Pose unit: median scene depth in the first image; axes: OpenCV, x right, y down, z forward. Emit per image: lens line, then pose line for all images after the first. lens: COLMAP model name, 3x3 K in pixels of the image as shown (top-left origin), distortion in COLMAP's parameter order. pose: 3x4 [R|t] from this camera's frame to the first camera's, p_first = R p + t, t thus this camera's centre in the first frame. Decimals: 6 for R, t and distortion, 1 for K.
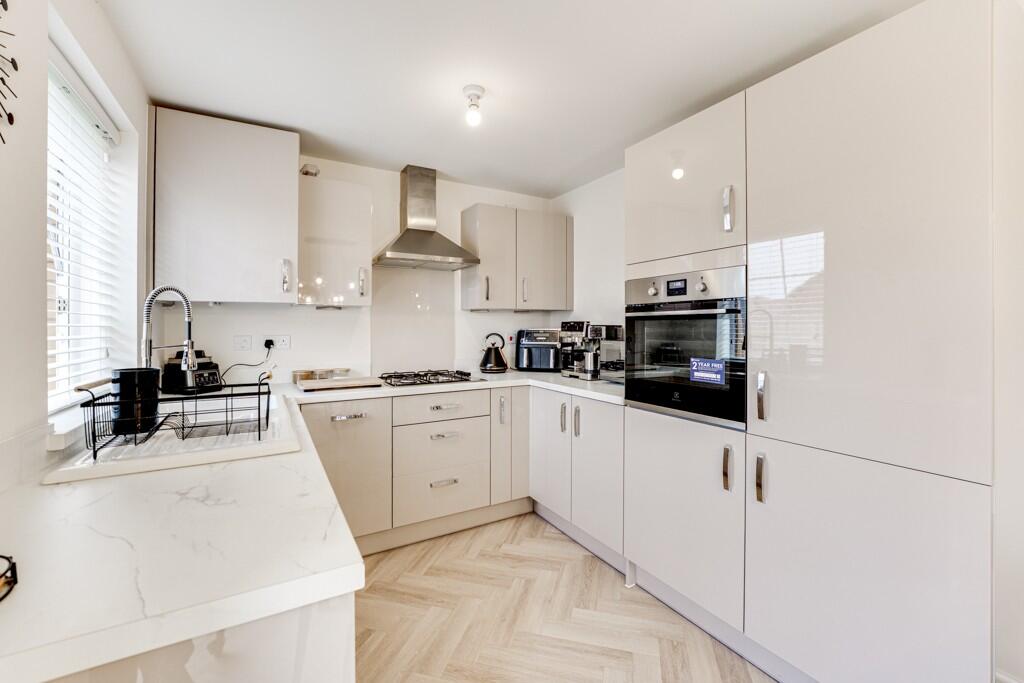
lens RADIAL K [[459.6, 0, 524.5], [0, 459.6, 326.1], [0, 0, 1]] dist [-0.013068, -0.000182]
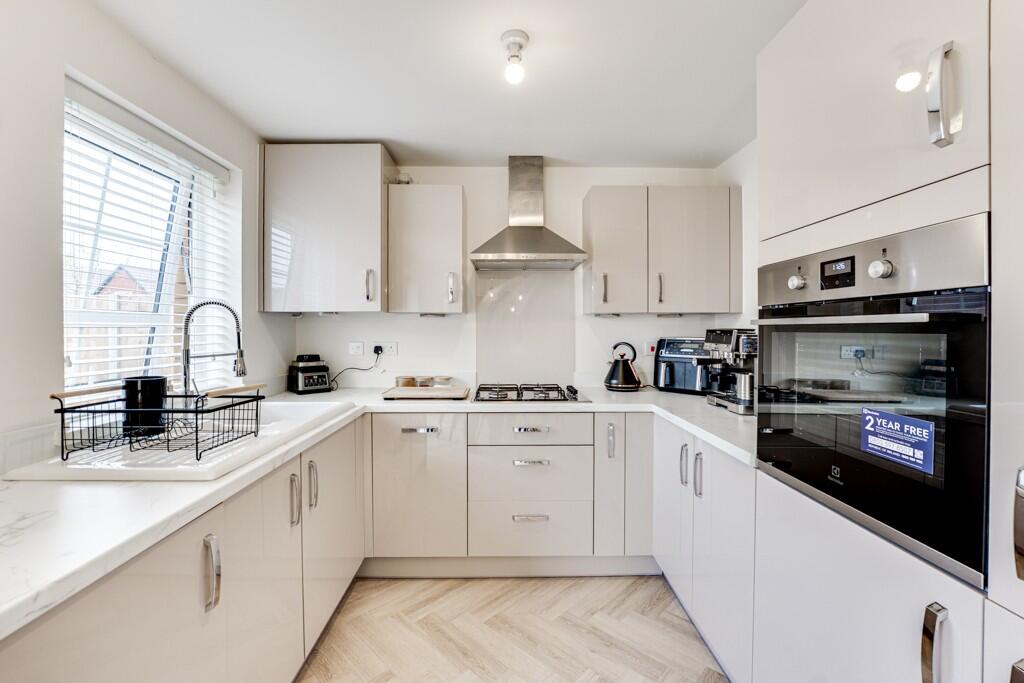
lens RADIAL K [[455.4, 0, 453.4], [0, 455.4, 330.0], [0, 0, 1]] dist [-0.016596, 0.000162]
pose [[0.840924, 0.004820, -0.541132, 0.154846], [-0.003322, 0.999987, 0.003744, -0.011421], [0.541144, -0.001351, 0.840929, 0.200941]]
